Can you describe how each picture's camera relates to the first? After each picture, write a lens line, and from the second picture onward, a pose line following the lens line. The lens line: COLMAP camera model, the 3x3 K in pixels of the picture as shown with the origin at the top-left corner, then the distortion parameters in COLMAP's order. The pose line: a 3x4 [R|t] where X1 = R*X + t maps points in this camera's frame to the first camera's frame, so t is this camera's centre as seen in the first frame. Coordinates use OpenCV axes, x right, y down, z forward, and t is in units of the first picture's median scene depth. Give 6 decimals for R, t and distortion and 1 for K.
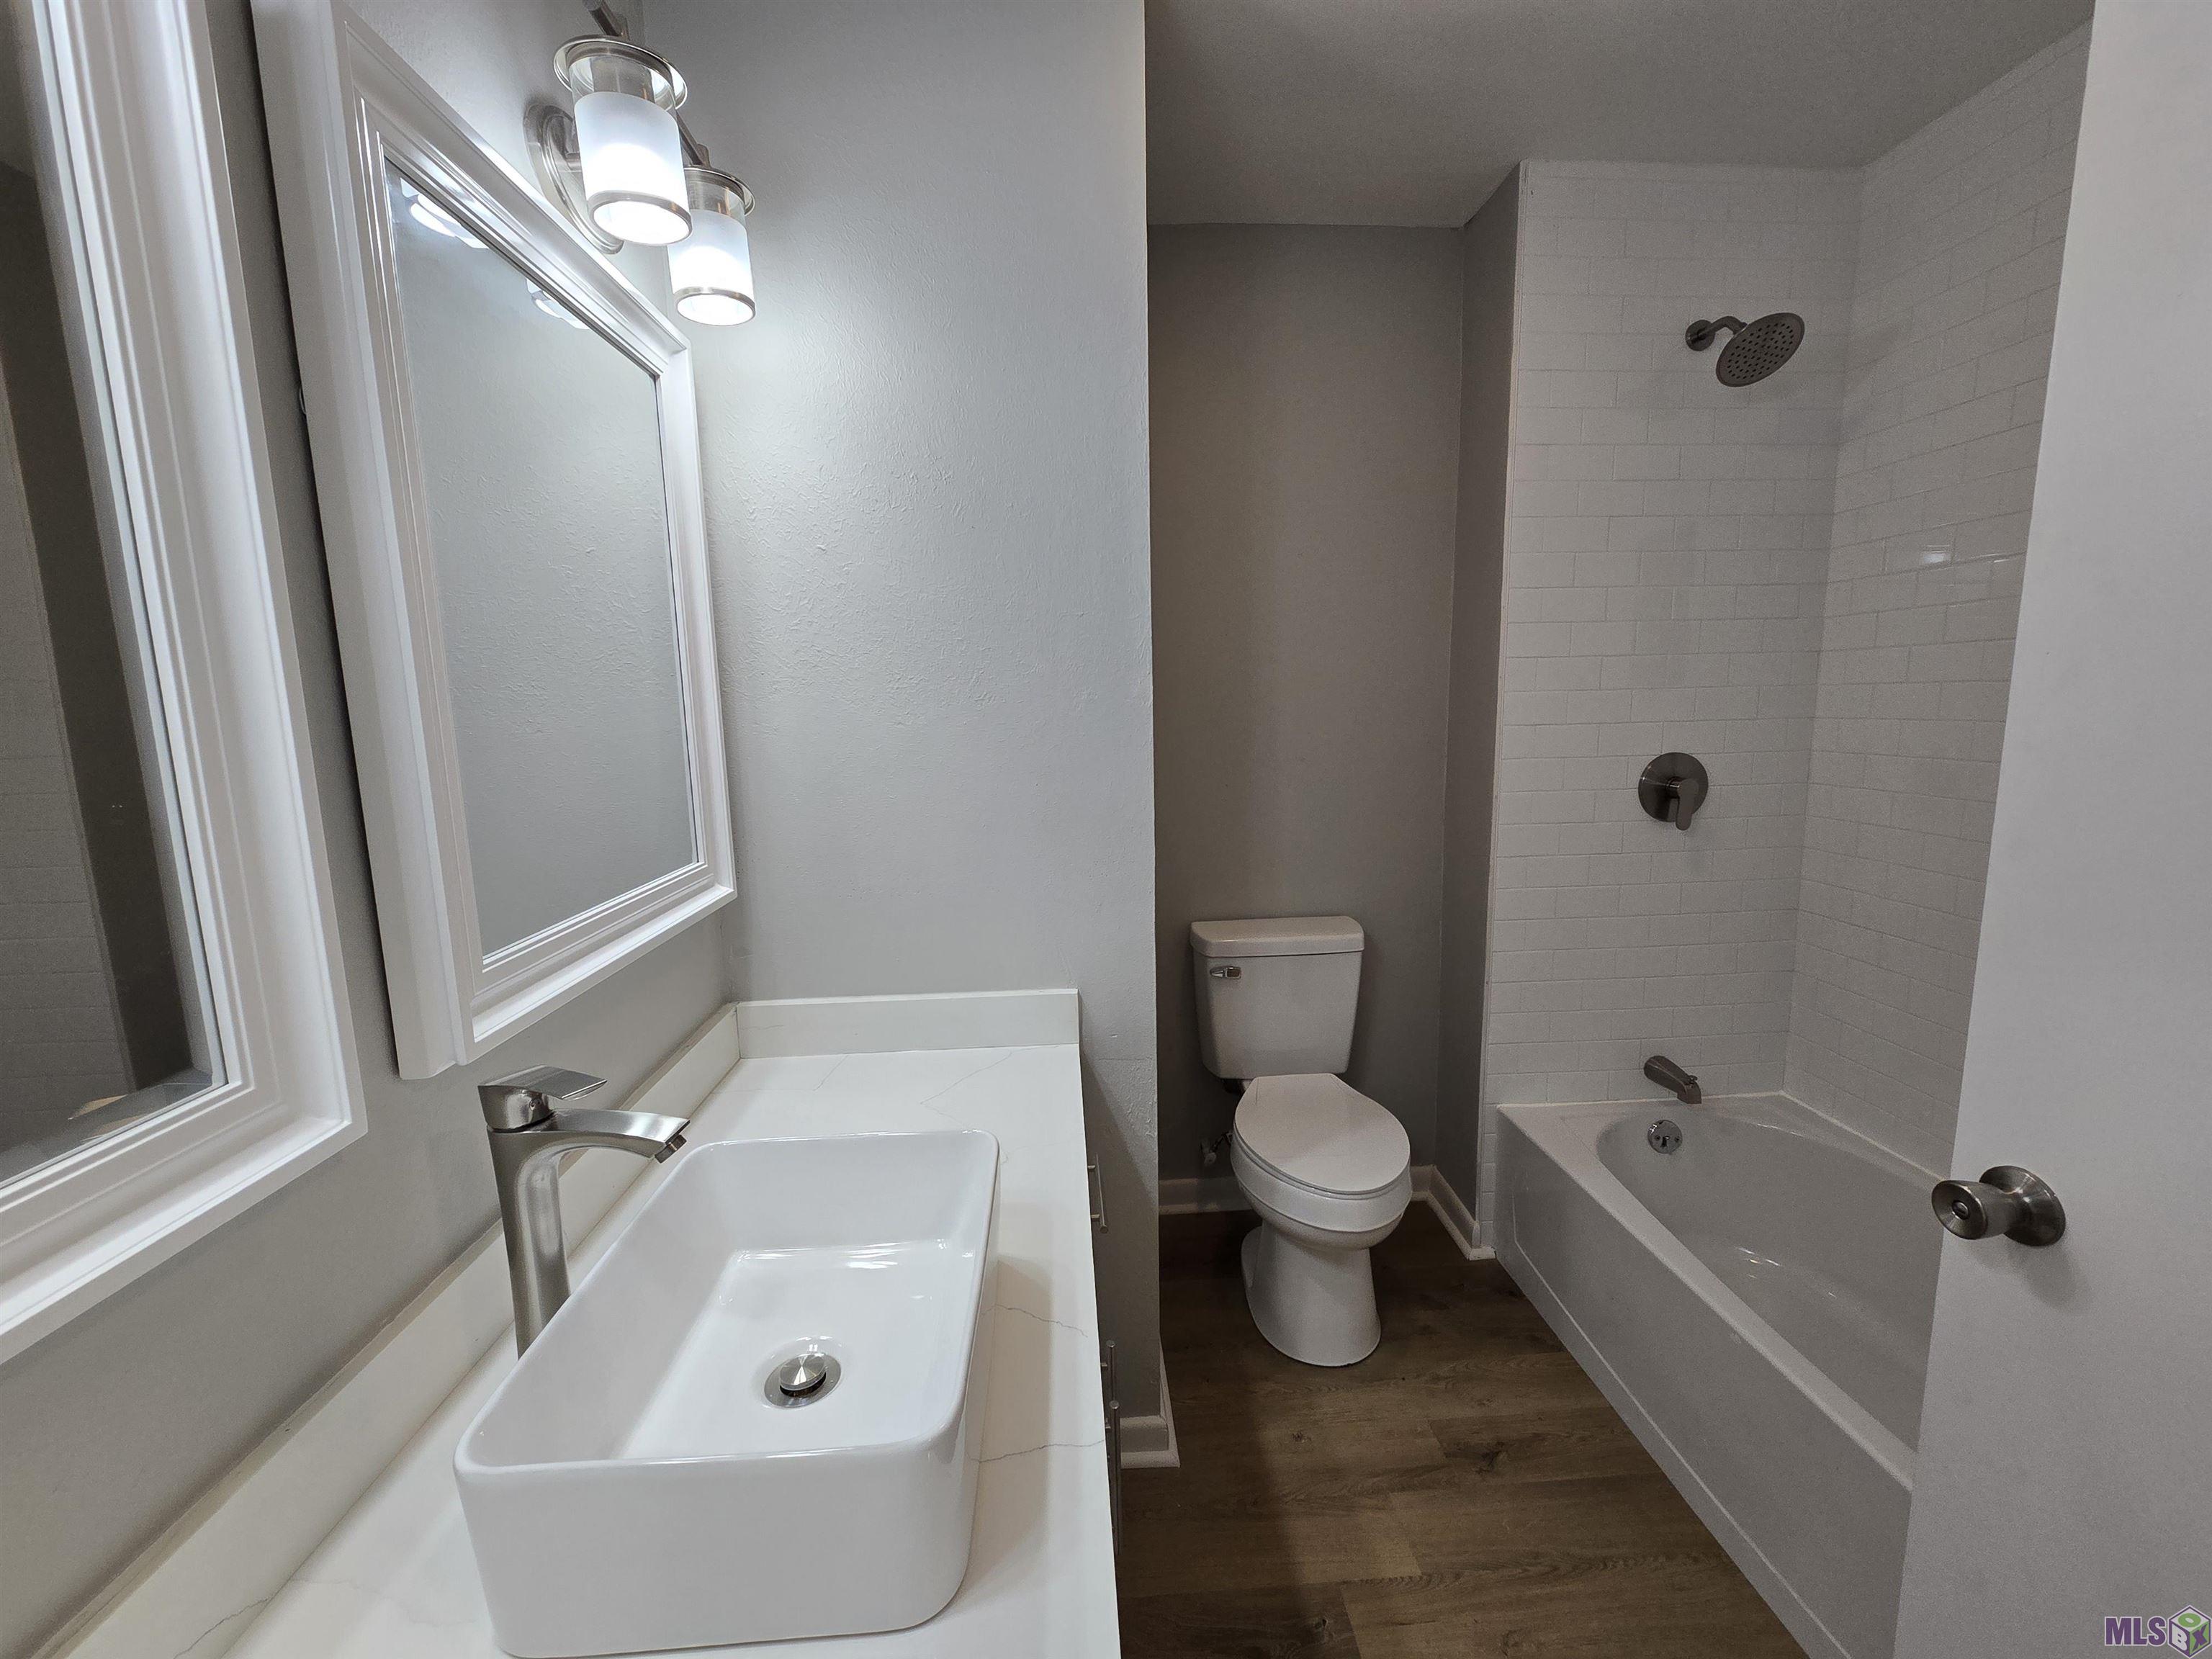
lens RADIAL K [[899.8, 0, 1113.0], [0, 899.8, 832.7], [0, 0, 1]] dist [-0.002210, 0.000356]
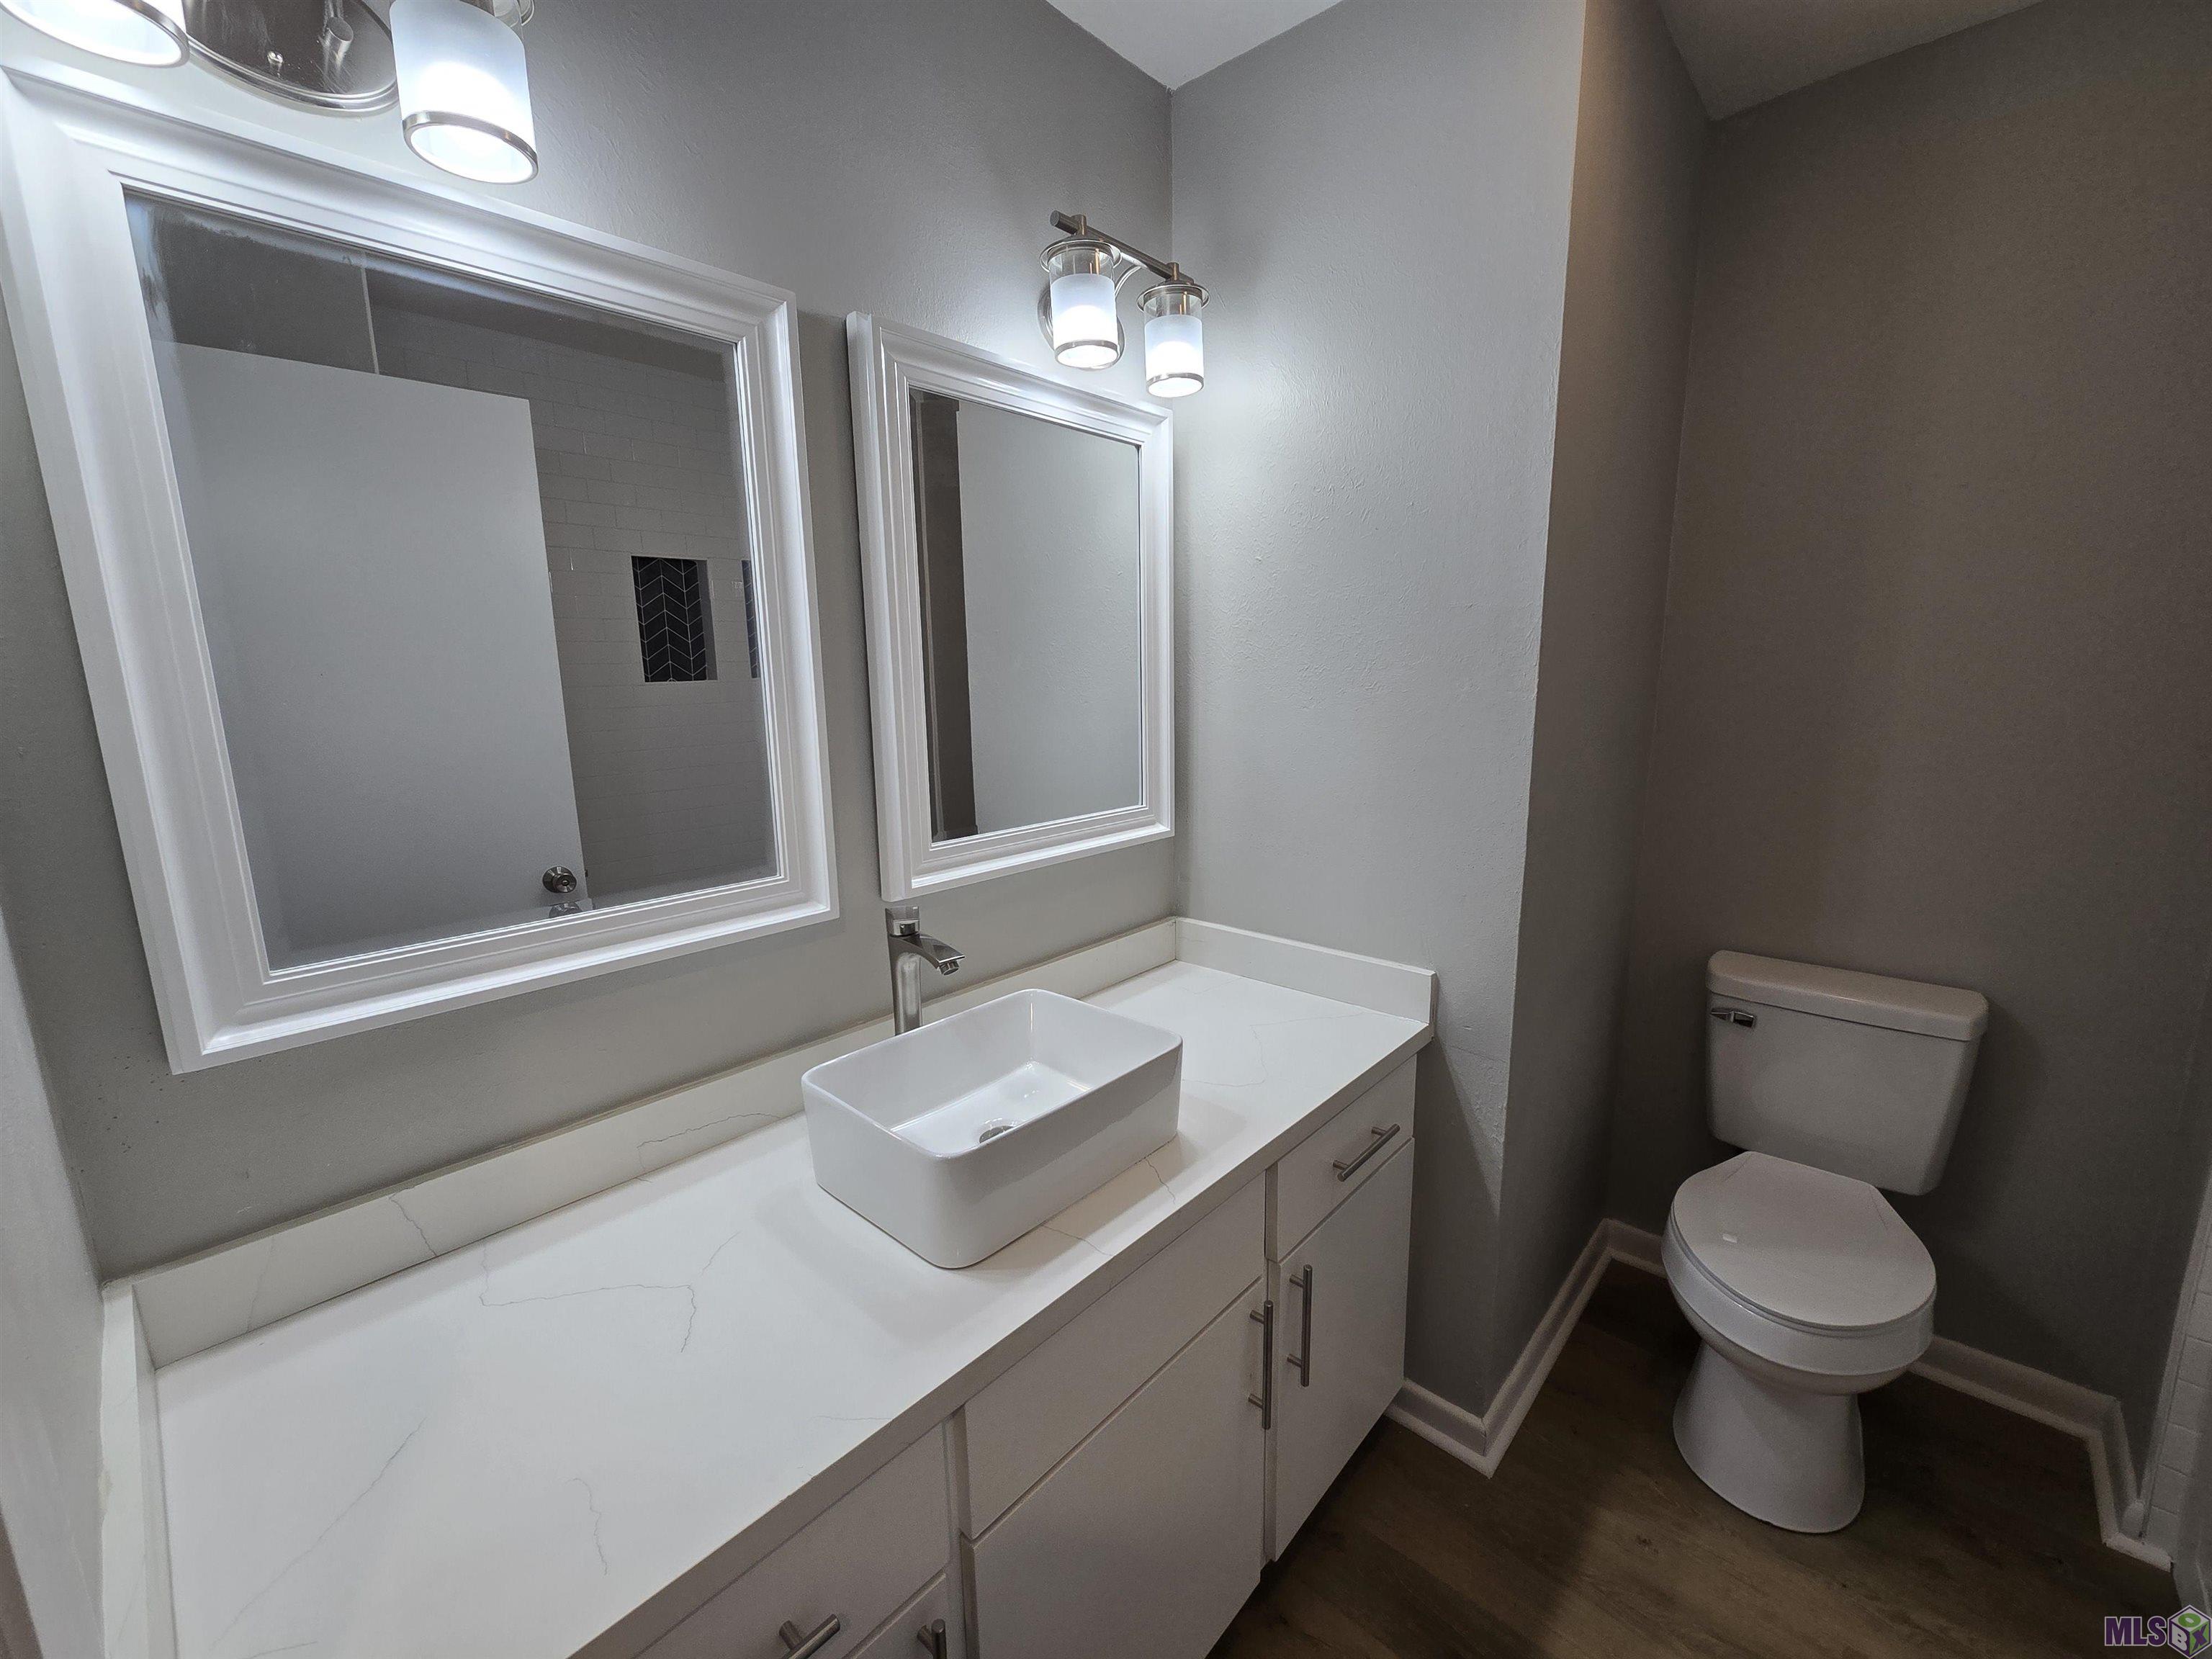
lens RADIAL K [[903.8, 0, 1114.6], [0, 903.8, 830.7], [0, 0, 1]] dist [-0.004447, 0.000217]
pose [[0.694965, 0.138995, -0.705481, 0.422526], [-0.104796, 0.990242, 0.091865, -0.044139], [0.711366, 0.010089, 0.702750, 0.014052]]
